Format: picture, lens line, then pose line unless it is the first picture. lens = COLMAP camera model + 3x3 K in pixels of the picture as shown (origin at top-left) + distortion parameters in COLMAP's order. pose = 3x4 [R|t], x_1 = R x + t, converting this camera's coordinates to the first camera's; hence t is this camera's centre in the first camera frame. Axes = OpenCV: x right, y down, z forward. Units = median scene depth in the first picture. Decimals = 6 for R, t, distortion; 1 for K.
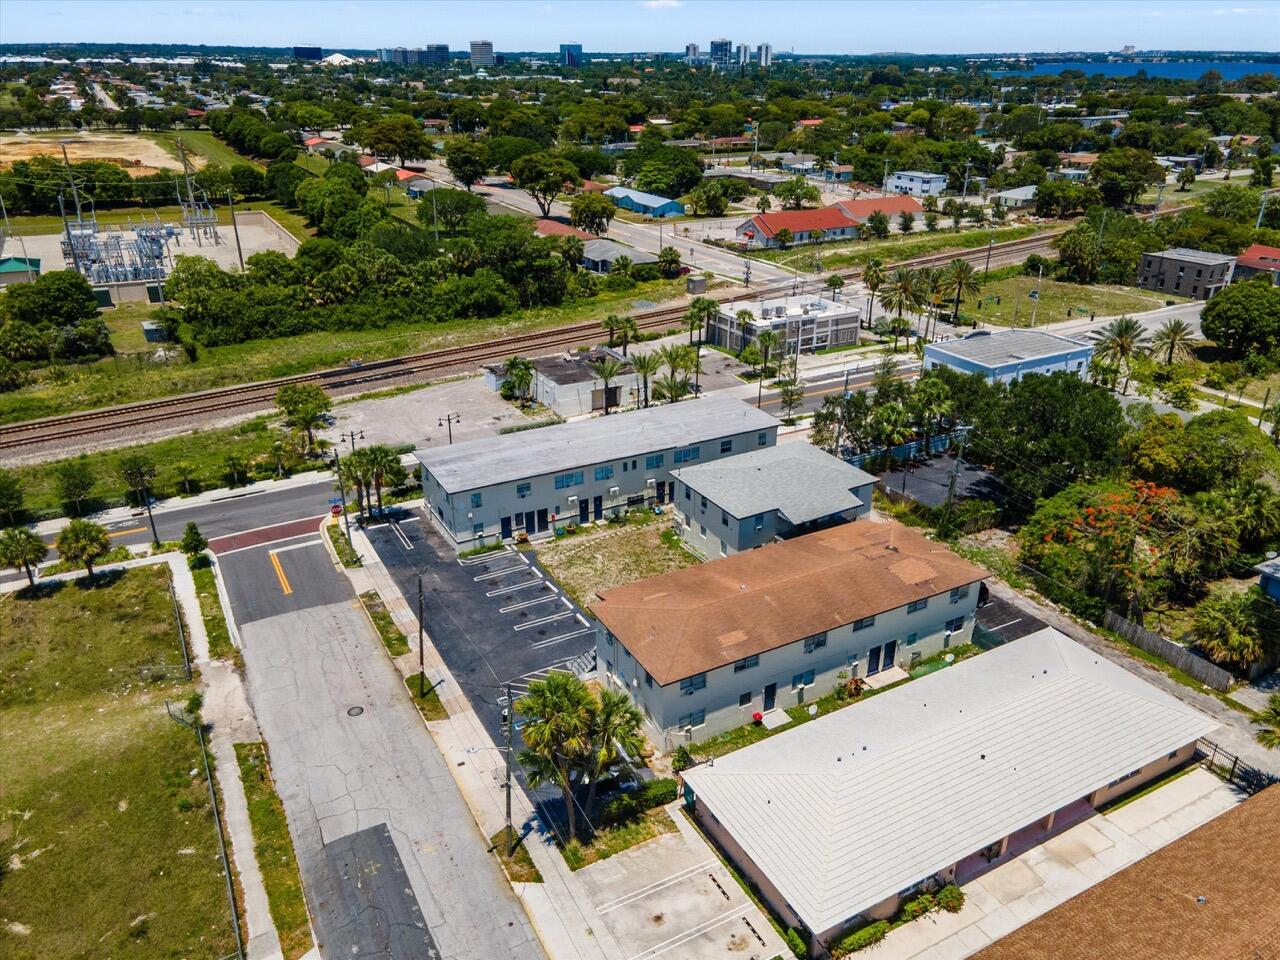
lens RADIAL K [[982.0, 0, 640.0], [0, 982.0, 480.0], [0, 0, 1]] dist [0.023173, 0.052298]
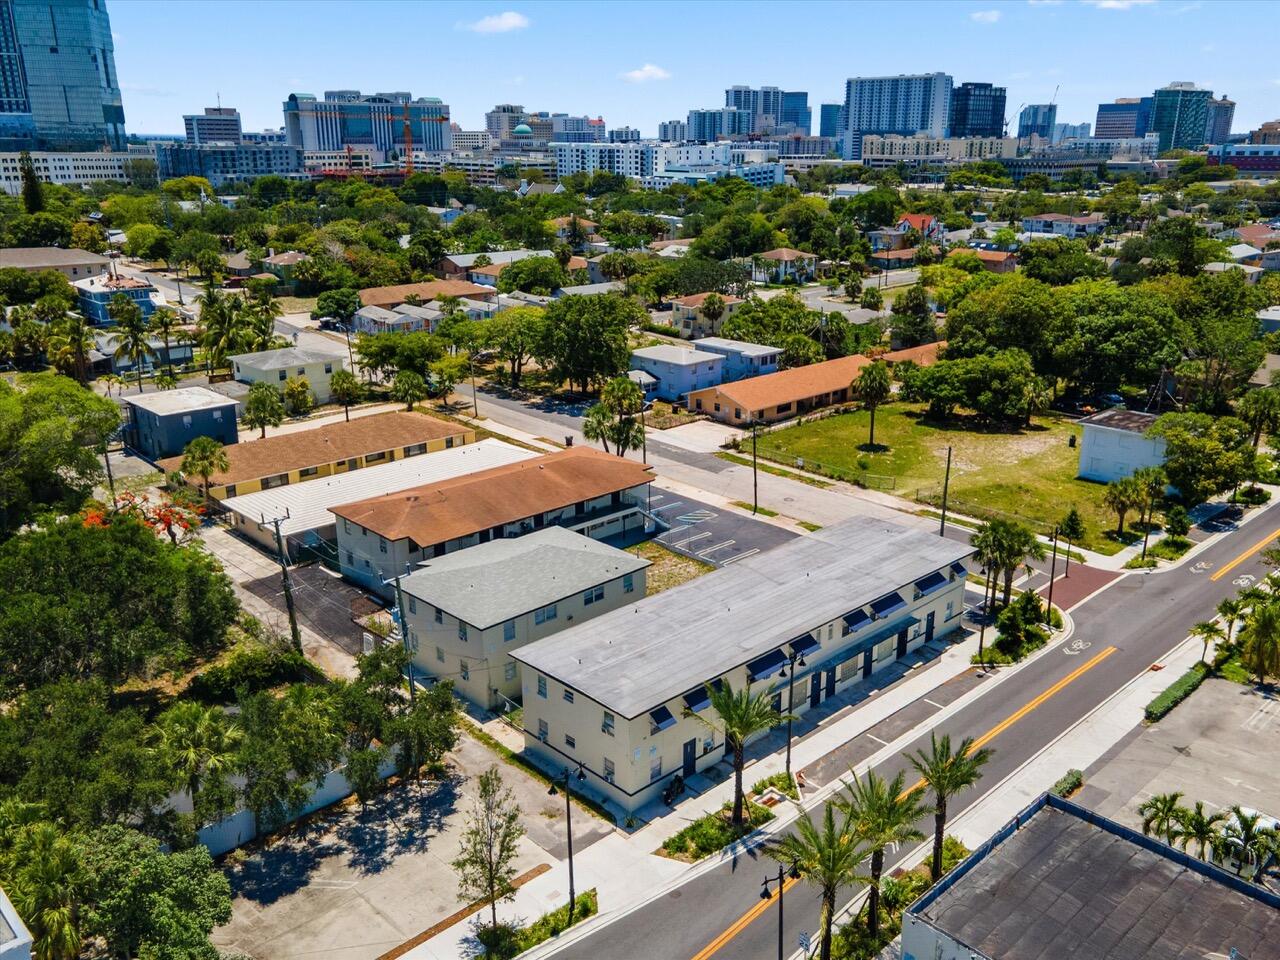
lens RADIAL K [[1080.7, 0, 638.6], [0, 1080.7, 447.3], [0, 0, 1]] dist [0.063883, -0.003771]
pose [[-0.970130, 0.058814, -0.235348, 0.310472], [-0.105333, 0.771807, 0.627071, -0.805842], [0.218524, 0.633131, -0.742558, 1.997701]]
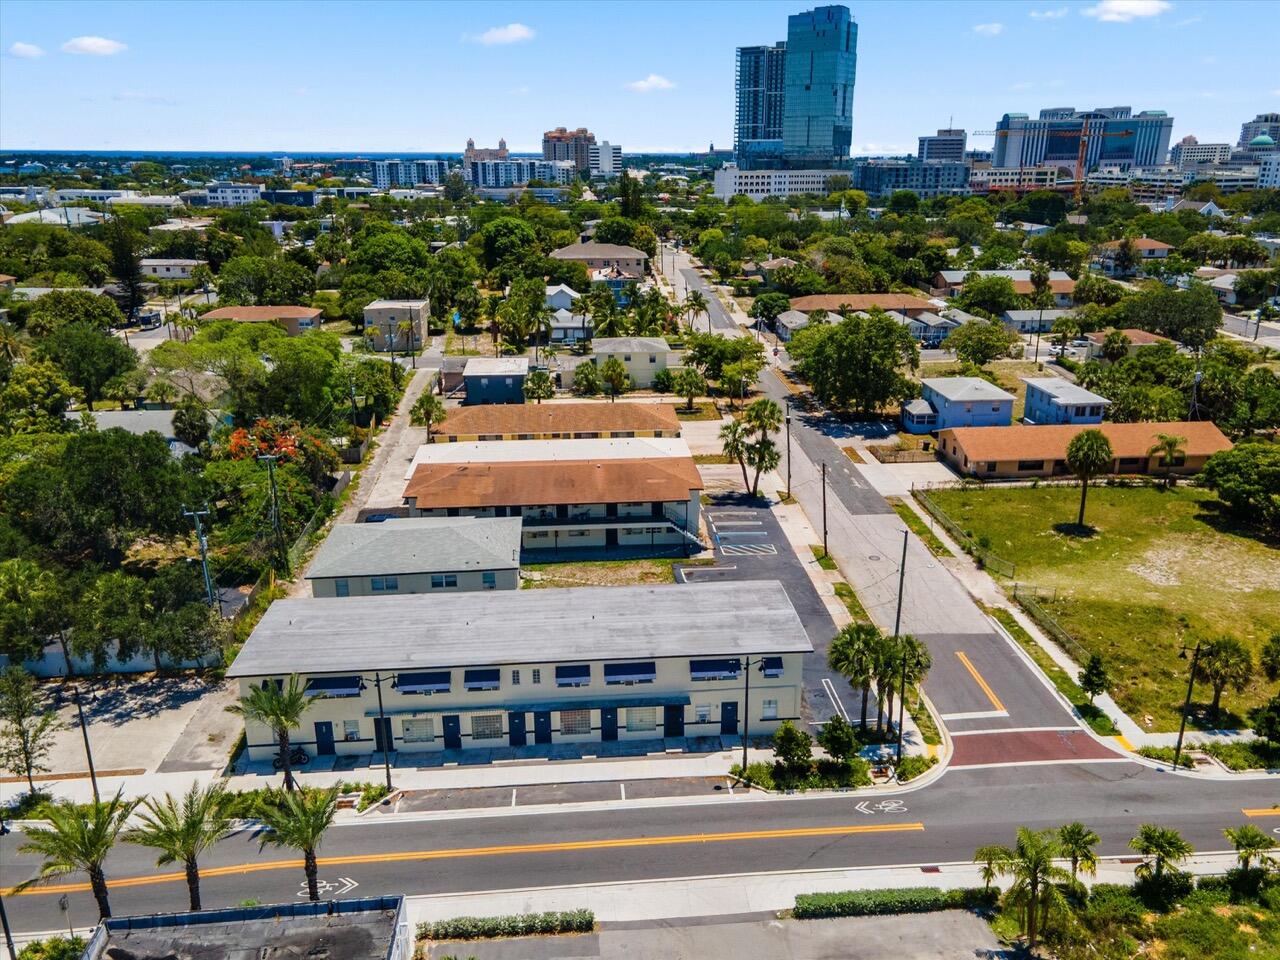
lens RADIAL K [[982.0, 0, 640.0], [0, 982.0, 480.0], [0, 0, 1]] dist [0.023173, 0.052298]
pose [[-0.909222, -0.141892, 0.391385, -0.475398], [0.158137, 0.751948, 0.639975, -0.723599], [-0.385108, 0.643771, -0.661249, 1.820848]]
